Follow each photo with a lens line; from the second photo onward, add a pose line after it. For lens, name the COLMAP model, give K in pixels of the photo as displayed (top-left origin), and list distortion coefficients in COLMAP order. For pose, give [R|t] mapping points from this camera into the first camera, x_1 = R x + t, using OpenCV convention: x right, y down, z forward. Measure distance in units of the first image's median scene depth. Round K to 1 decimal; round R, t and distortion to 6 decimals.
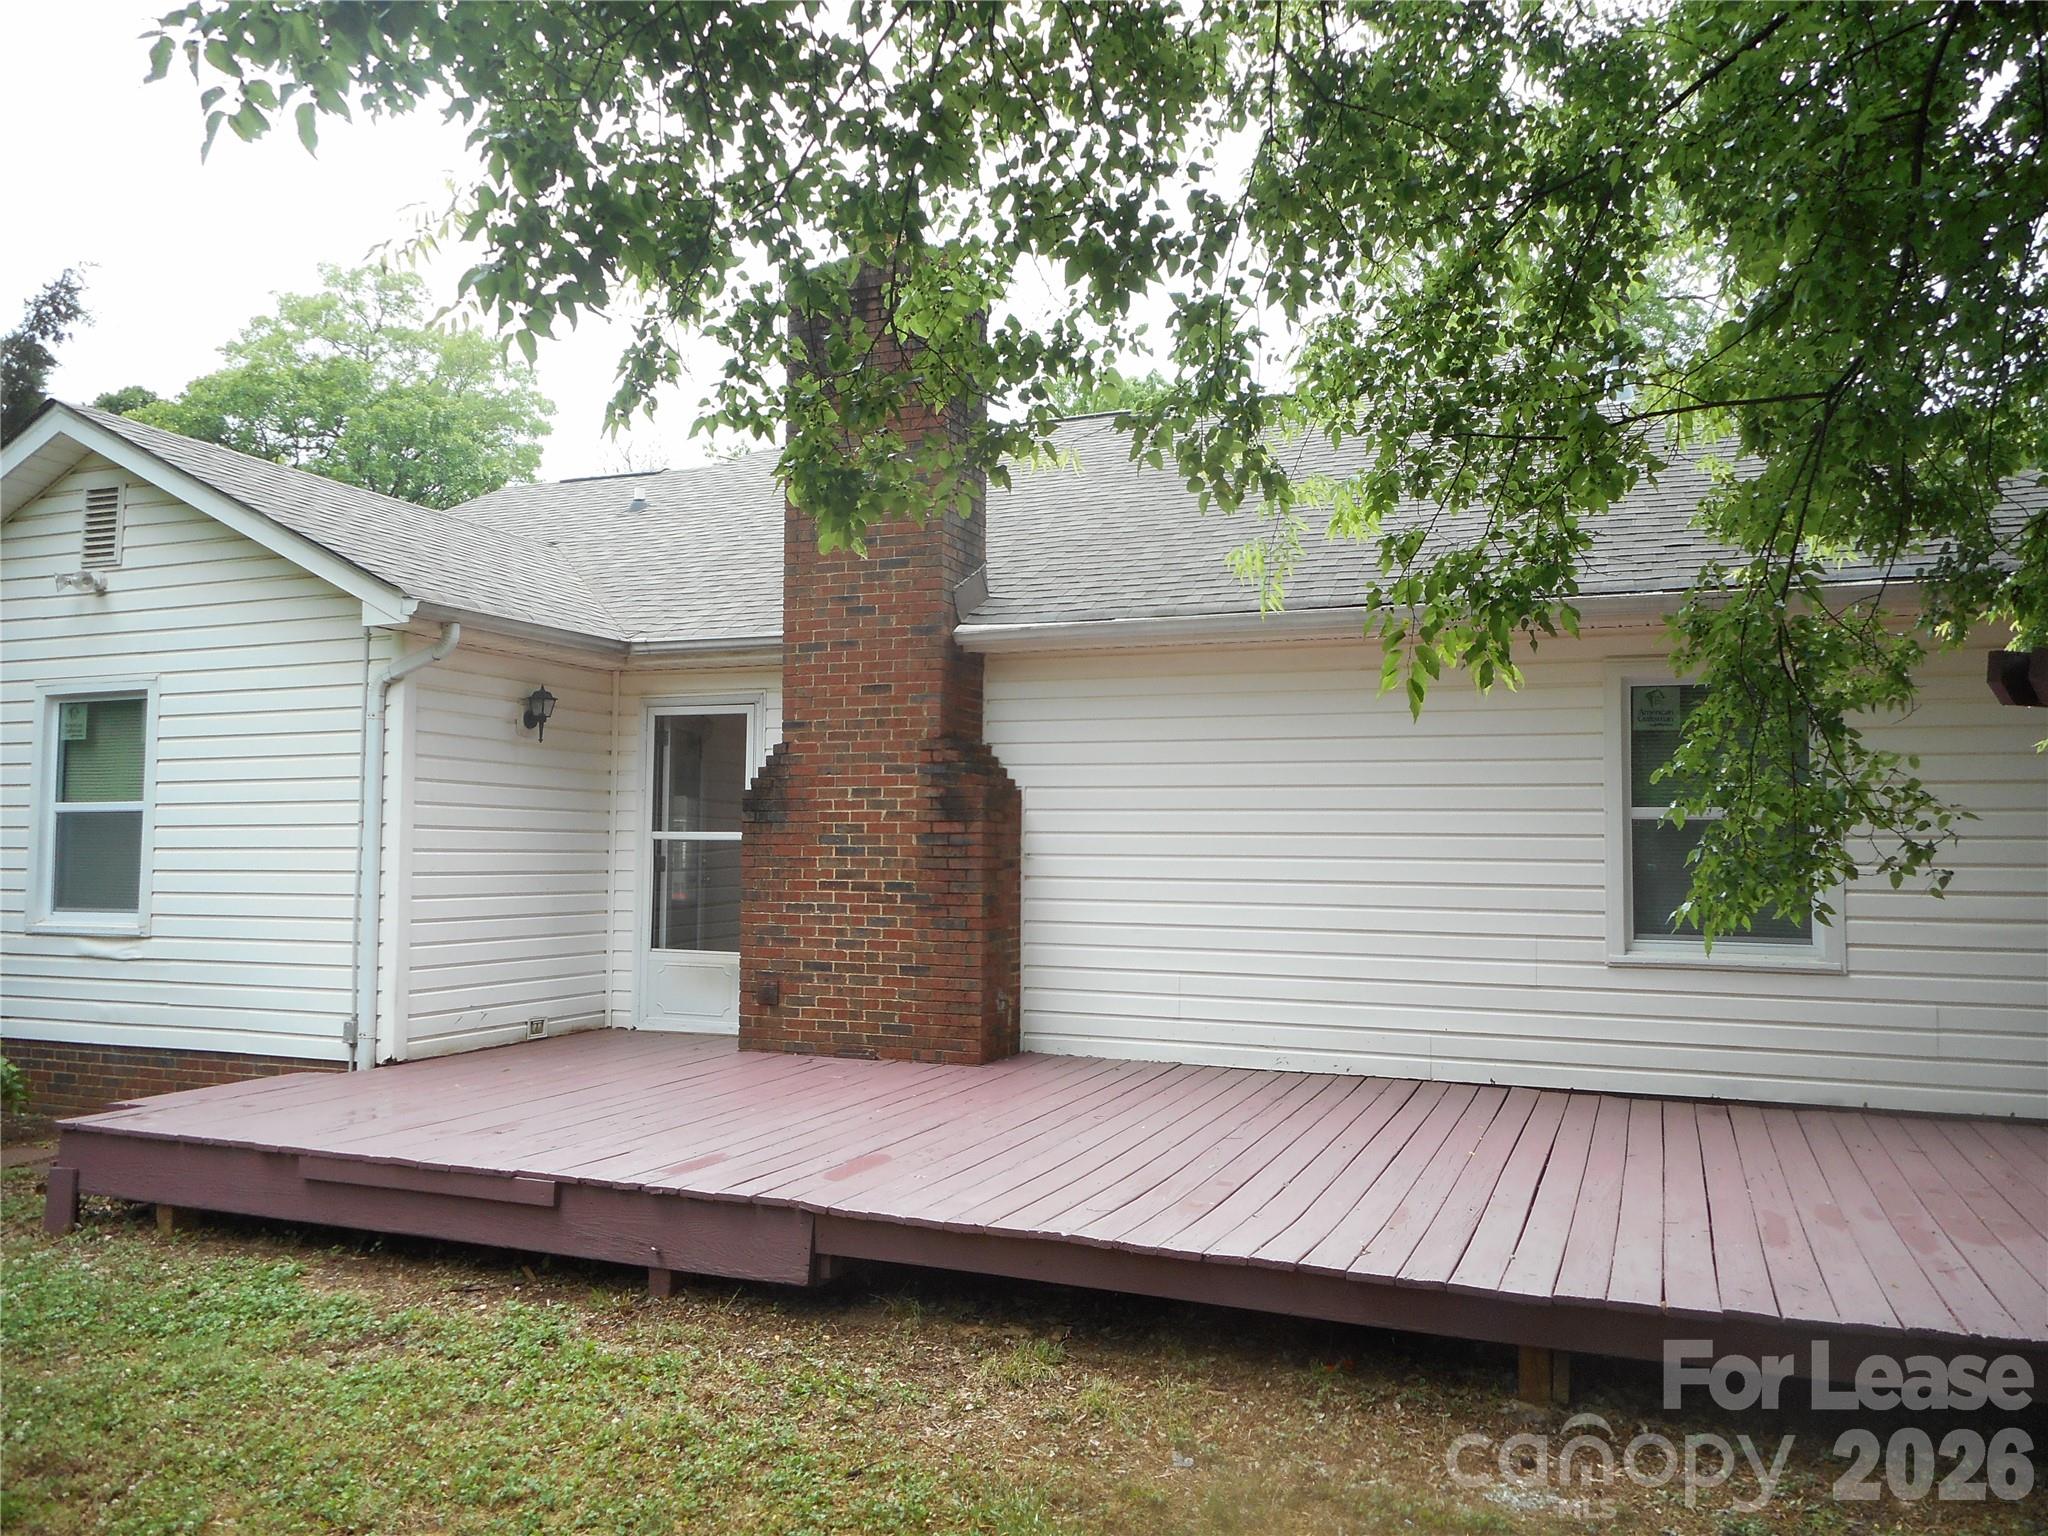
lens RADIAL K [[1535.4, 0, 1026.8], [0, 1535.4, 773.0], [0, 0, 1]] dist [0.015782, 0.003418]
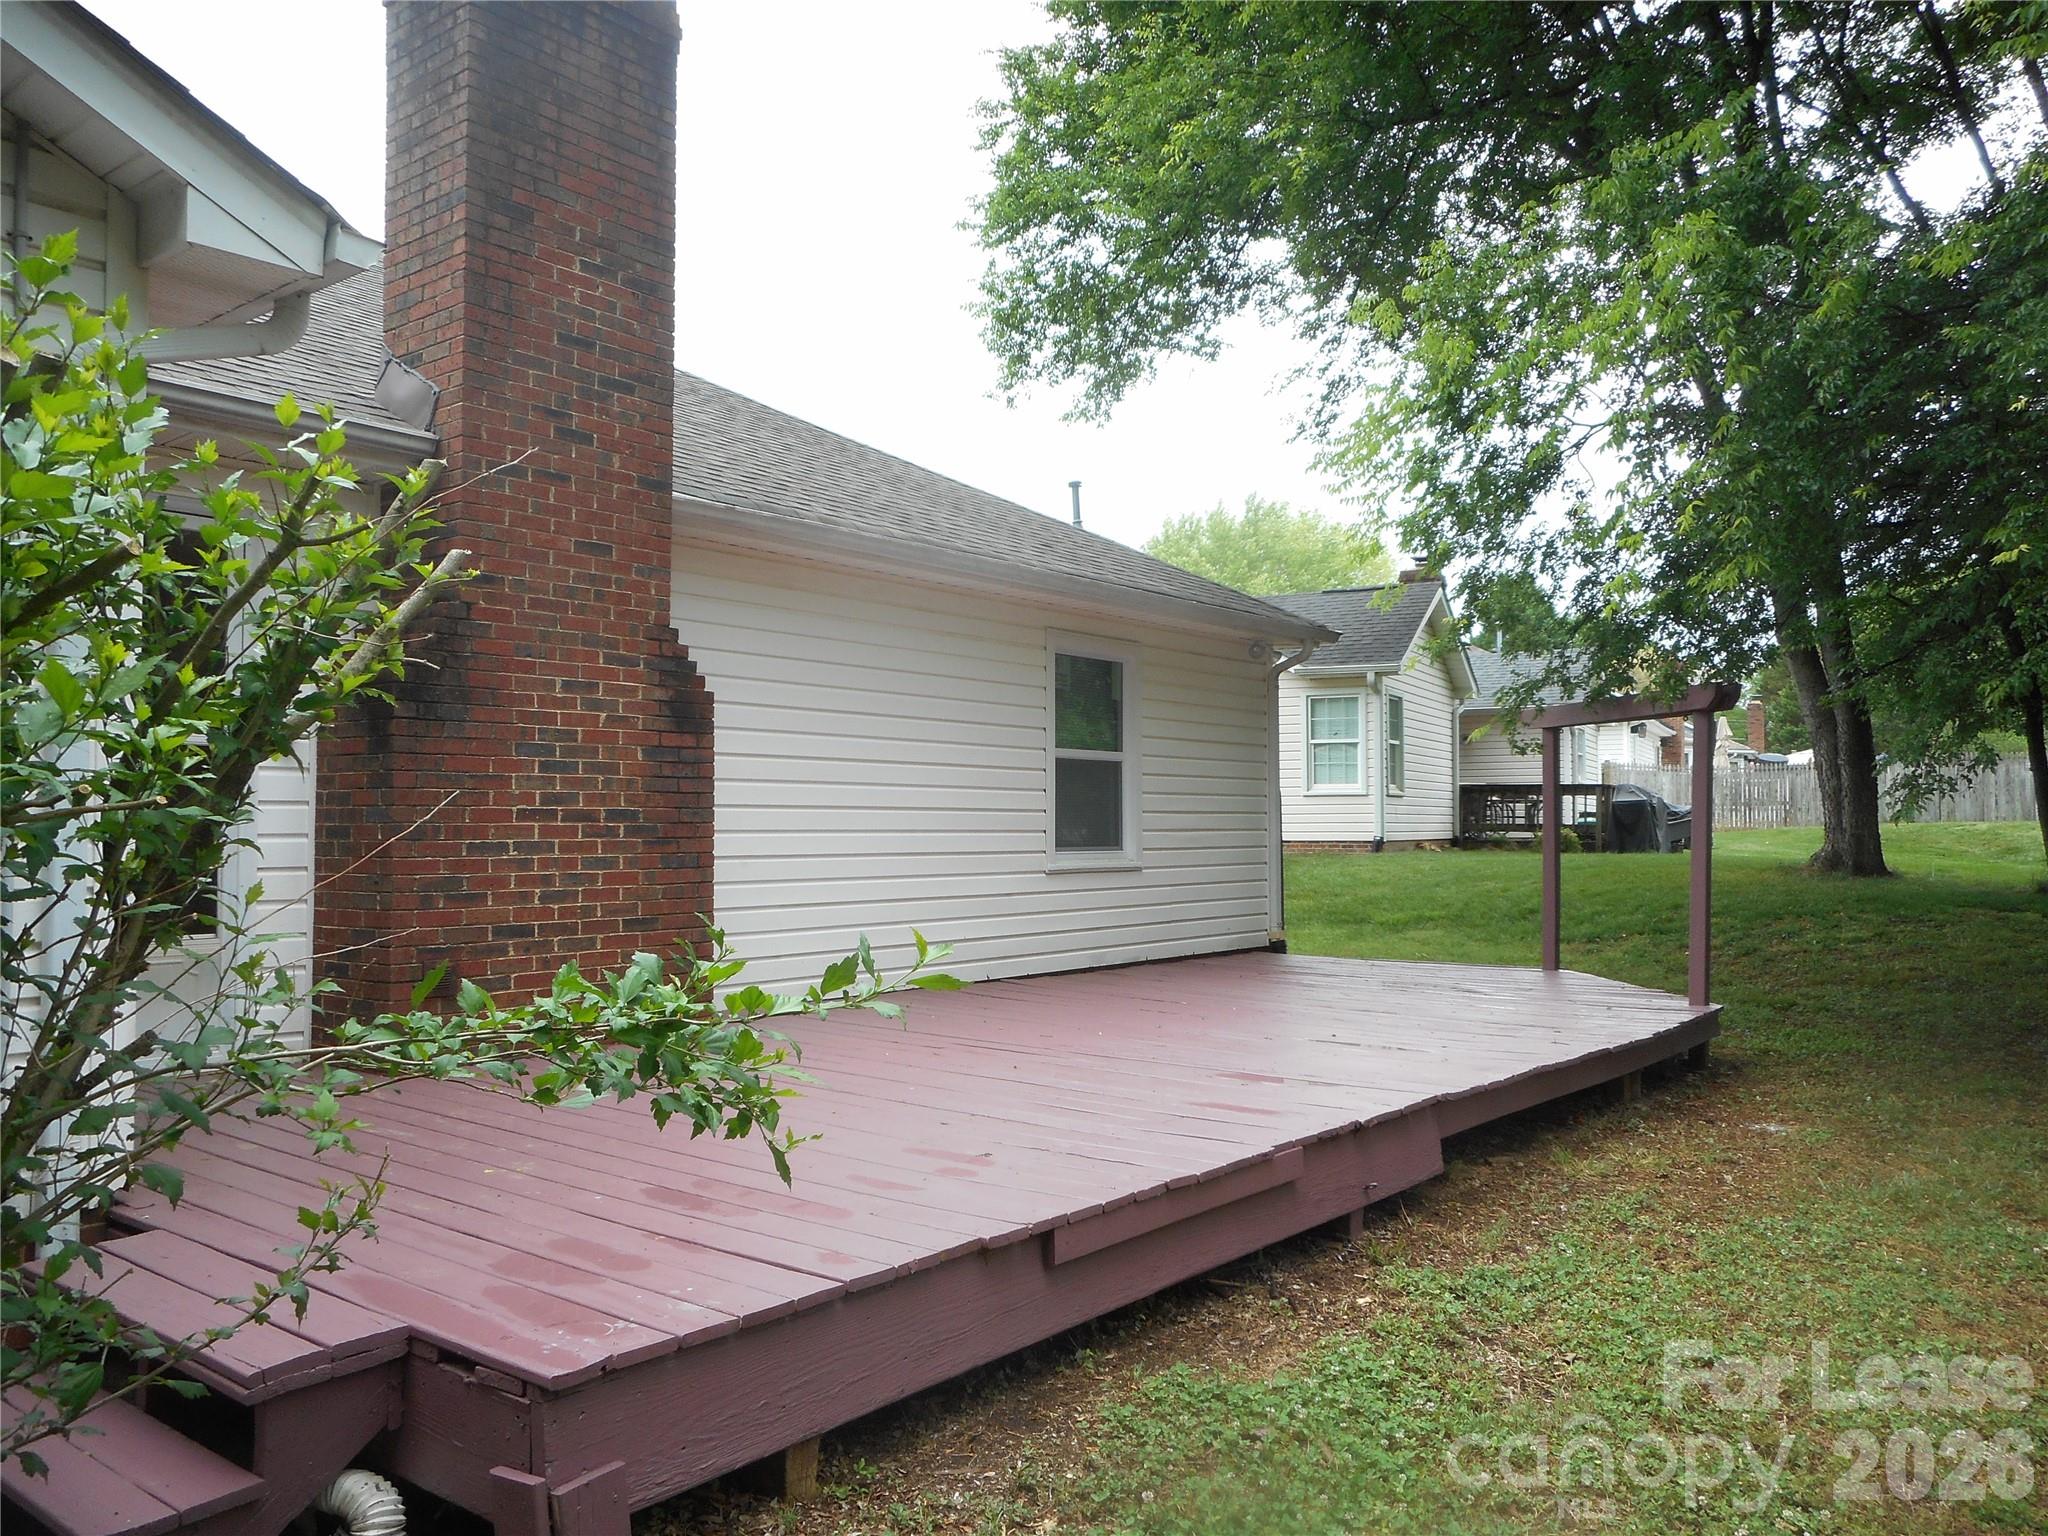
lens RADIAL K [[1535.4, 0, 1025.6], [0, 1535.4, 762.9], [0, 0, 1]] dist [0.015782, 0.003418]
pose [[0.287514, 0.029367, 0.957326, -0.744513], [-0.049253, 0.998661, -0.015843, 0.049906], [-0.956509, -0.042596, 0.288575, 0.586392]]
